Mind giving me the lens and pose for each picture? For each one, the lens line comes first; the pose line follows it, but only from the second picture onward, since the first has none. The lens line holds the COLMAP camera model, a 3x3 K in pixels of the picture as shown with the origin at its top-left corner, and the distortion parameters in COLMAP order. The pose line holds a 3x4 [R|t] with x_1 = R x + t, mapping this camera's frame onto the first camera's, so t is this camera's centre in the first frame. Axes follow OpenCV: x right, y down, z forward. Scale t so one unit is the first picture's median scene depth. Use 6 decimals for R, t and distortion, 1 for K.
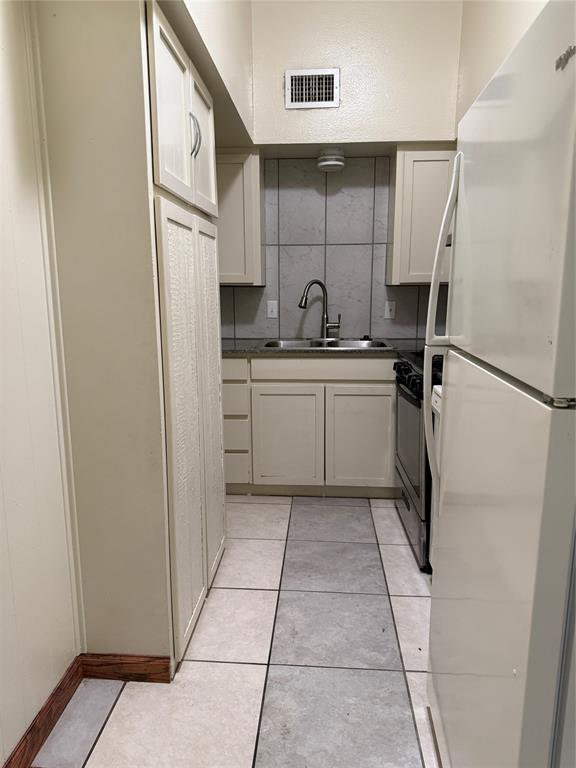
lens RADIAL K [[548.5, 0, 282.1], [0, 548.5, 390.0], [0, 0, 1]] dist [0.052357, -0.065994]
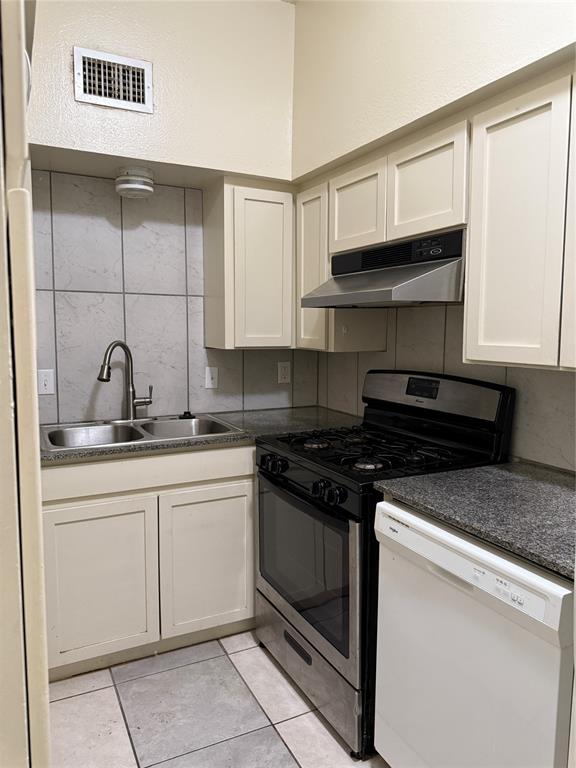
lens RADIAL K [[548.5, 0, 291.4], [0, 548.5, 380.5], [0, 0, 1]] dist [0.052357, -0.065994]
pose [[0.858675, -0.037860, 0.511120, -0.121120], [0.086396, 0.993689, -0.071539, -0.082558], [-0.505186, 0.105588, 0.856527, 0.289807]]
